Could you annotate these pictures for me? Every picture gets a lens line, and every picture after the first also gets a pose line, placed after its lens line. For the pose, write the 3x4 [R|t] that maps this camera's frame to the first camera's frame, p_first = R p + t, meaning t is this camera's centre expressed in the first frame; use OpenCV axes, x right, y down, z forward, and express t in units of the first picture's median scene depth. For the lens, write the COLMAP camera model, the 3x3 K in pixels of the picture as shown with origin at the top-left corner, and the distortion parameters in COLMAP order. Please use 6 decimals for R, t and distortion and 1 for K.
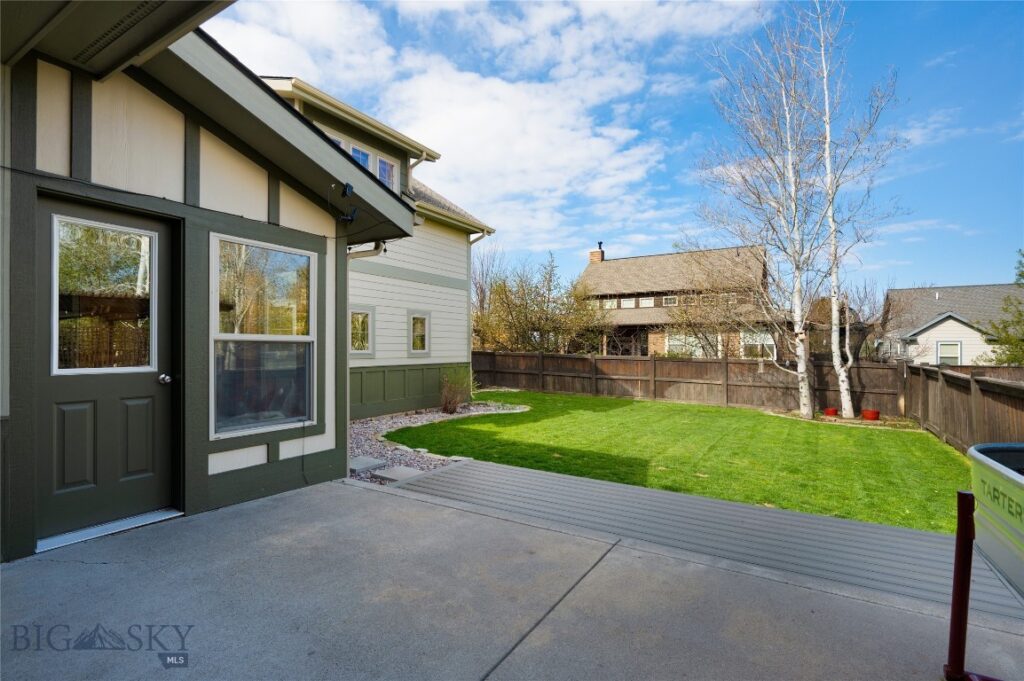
lens RADIAL K [[479.9, 0, 512.0], [0, 479.9, 340.5], [0, 0, 1]] dist [0.000012, 0.000002]
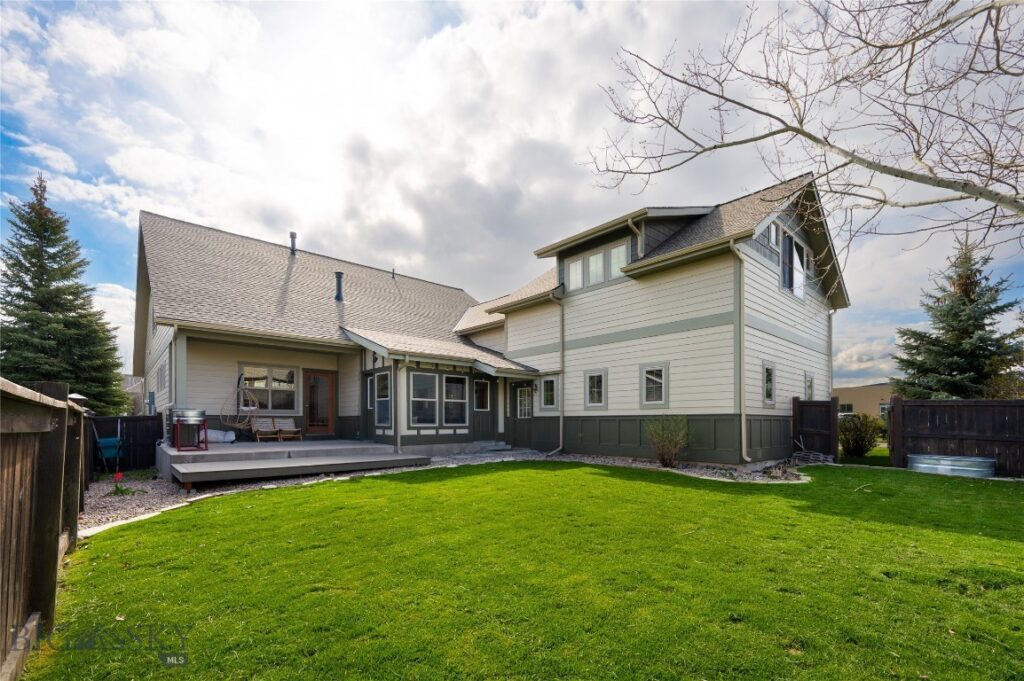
lens RADIAL K [[439.4, 0, 512.0], [0, 439.4, 340.5], [0, 0, 1]] dist [-0.000484, -0.000021]
pose [[-0.291316, -0.178621, -0.939803, 0.829768], [0.015320, 0.981416, -0.191279, 0.069687], [0.956504, -0.070120, -0.283166, 0.991673]]
